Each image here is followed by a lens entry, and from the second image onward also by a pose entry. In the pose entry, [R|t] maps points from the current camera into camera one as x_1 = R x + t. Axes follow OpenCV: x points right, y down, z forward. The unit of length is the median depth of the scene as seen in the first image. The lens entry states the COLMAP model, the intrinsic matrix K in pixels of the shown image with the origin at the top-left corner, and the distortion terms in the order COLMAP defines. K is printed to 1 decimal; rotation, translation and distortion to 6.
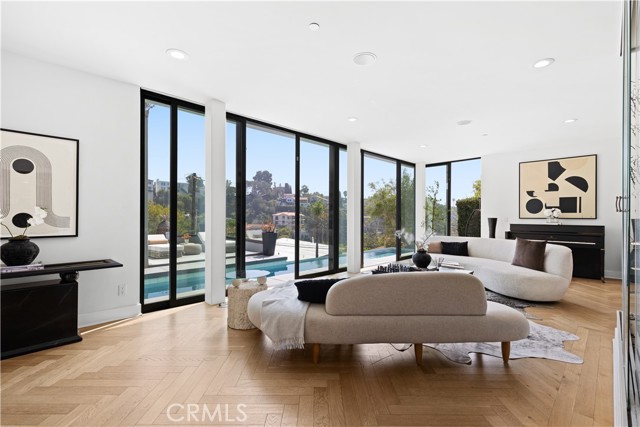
lens RADIAL K [[292.1, 0, 315.8], [0, 292.1, 214.8], [0, 0, 1]] dist [0.010596, -0.000532]
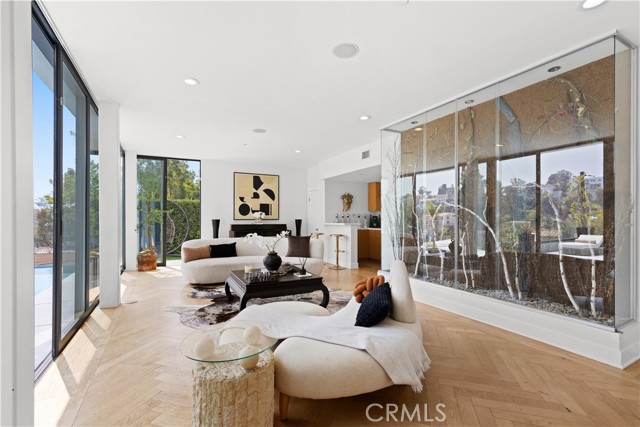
lens RADIAL K [[292.1, 0, 318.4], [0, 292.1, 216.1], [0, 0, 1]] dist [0.010596, -0.000532]
pose [[0.269737, 0.003296, 0.962929, -0.370709], [0.003118, 0.999986, -0.004296, 0.004012], [-0.962929, 0.004161, 0.269723, 0.394550]]
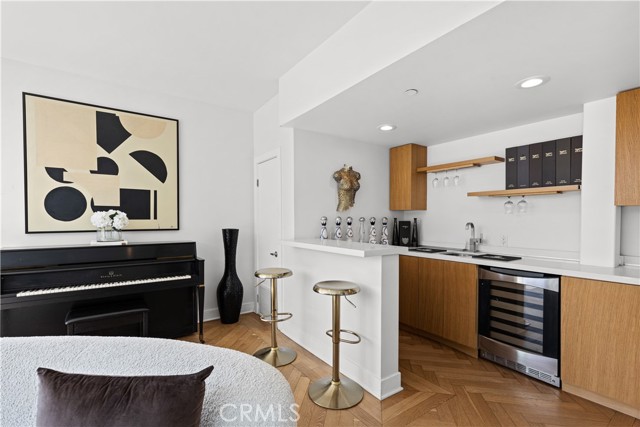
lens RADIAL K [[292.1, 0, 319.4], [0, 292.1, 220.0], [0, 0, 1]] dist [0.010596, -0.000532]
pose [[0.144575, -0.011117, 0.989431, 0.388858], [-0.000152, 0.999937, 0.011257, -0.011566], [-0.989494, -0.001778, 0.144564, 0.599591]]
